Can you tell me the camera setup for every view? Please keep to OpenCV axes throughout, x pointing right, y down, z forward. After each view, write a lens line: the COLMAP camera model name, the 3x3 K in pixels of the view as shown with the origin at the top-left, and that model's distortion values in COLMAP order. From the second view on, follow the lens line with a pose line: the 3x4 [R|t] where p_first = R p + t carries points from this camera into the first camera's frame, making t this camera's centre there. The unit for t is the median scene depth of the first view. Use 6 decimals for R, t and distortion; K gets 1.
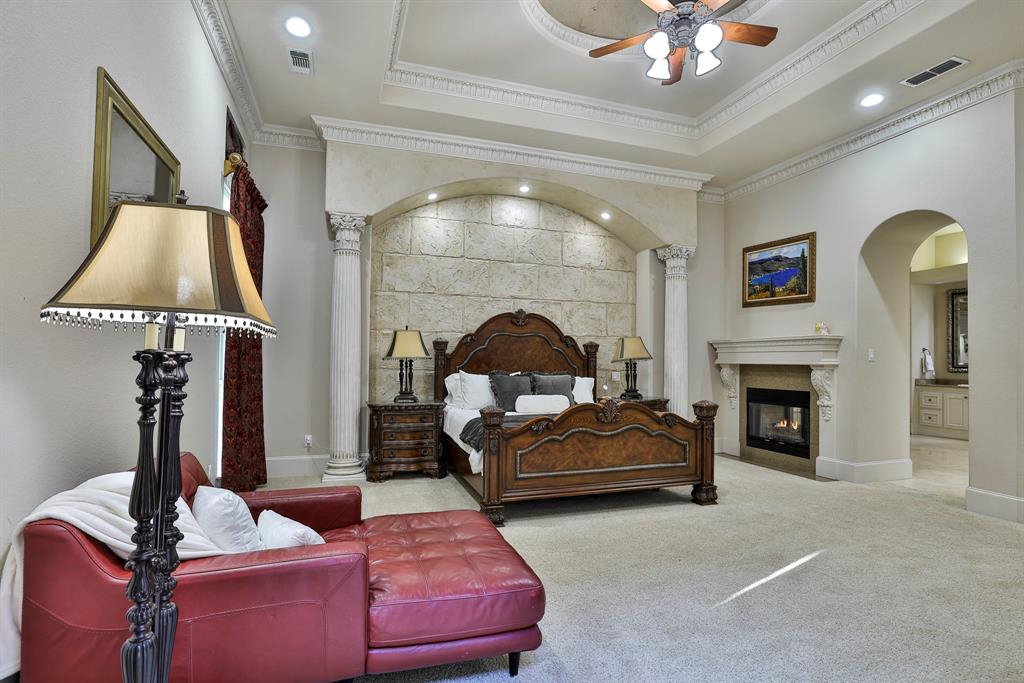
lens RADIAL K [[513.5, 0, 512.0], [0, 513.5, 341.5], [0, 0, 1]] dist [-0.002721, 0.000128]
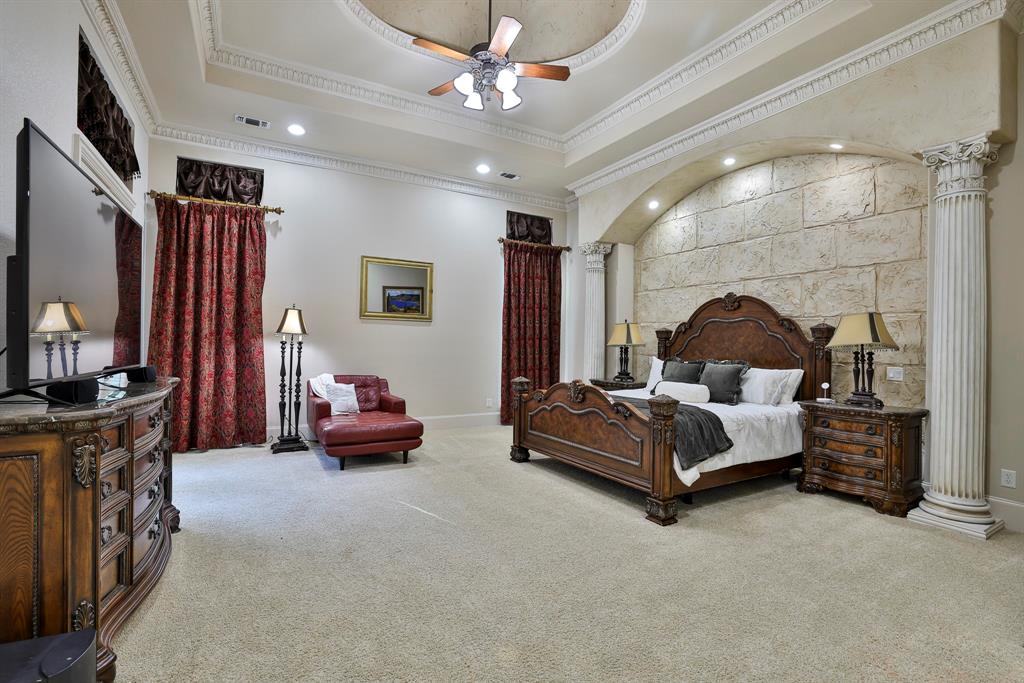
lens RADIAL K [[465.8, 0, 505.5], [0, 465.8, 340.0], [0, 0, 1]] dist [-0.028154, 0.000849]
pose [[0.190092, -0.017401, -0.981612, 0.737274], [0.022065, 0.999666, -0.013448, 0.023796], [0.981518, -0.019103, 0.190412, 0.437498]]
